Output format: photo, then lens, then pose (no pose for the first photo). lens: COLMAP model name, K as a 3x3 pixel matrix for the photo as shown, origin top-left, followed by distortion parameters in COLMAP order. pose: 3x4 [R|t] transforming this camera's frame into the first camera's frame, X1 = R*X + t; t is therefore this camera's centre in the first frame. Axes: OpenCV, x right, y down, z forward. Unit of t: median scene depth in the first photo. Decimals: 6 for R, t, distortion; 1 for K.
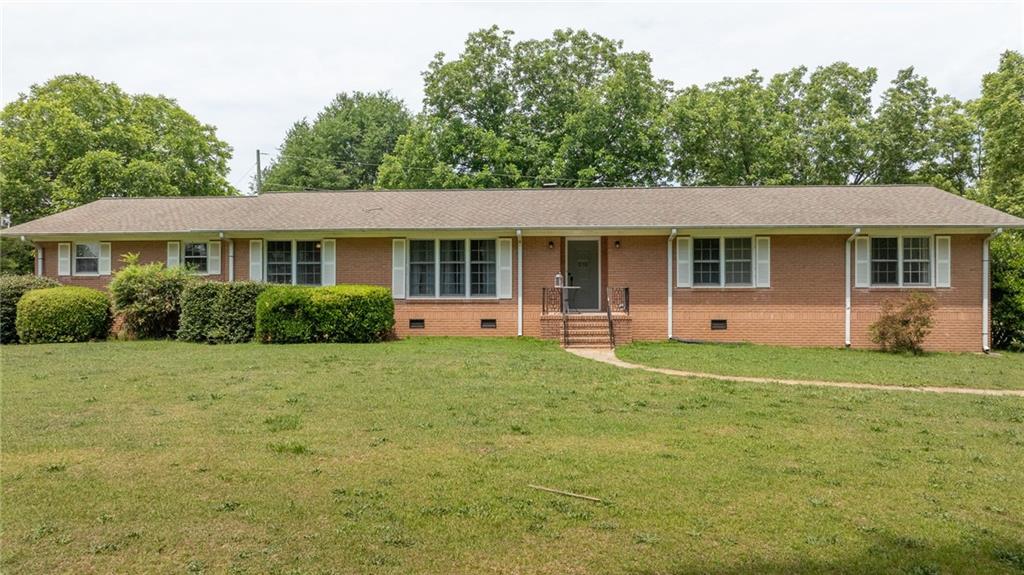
lens RADIAL K [[730.4, 0, 512.4], [0, 730.4, 285.7], [0, 0, 1]] dist [0.006078, -0.004878]
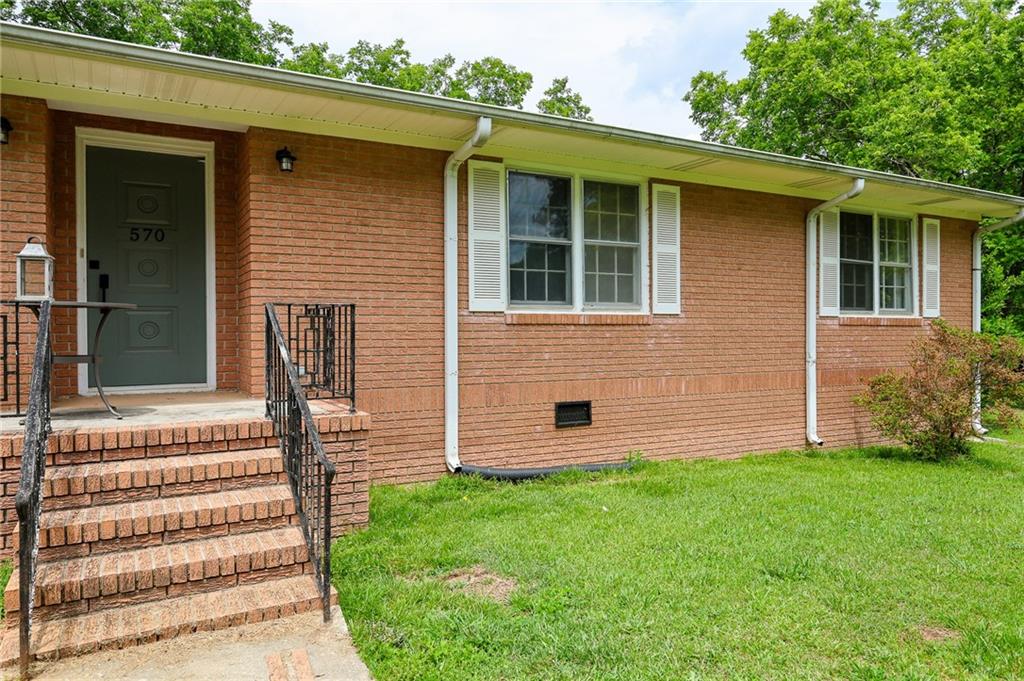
lens RADIAL K [[667.7, 0, 515.2], [0, 667.7, 338.4], [0, 0, 1]] dist [-0.031545, -0.002024]
pose [[0.819986, -0.007031, 0.572340, 0.069476], [0.001500, 0.999948, 0.010136, 0.011555], [-0.572381, -0.007453, 0.819954, 0.740944]]
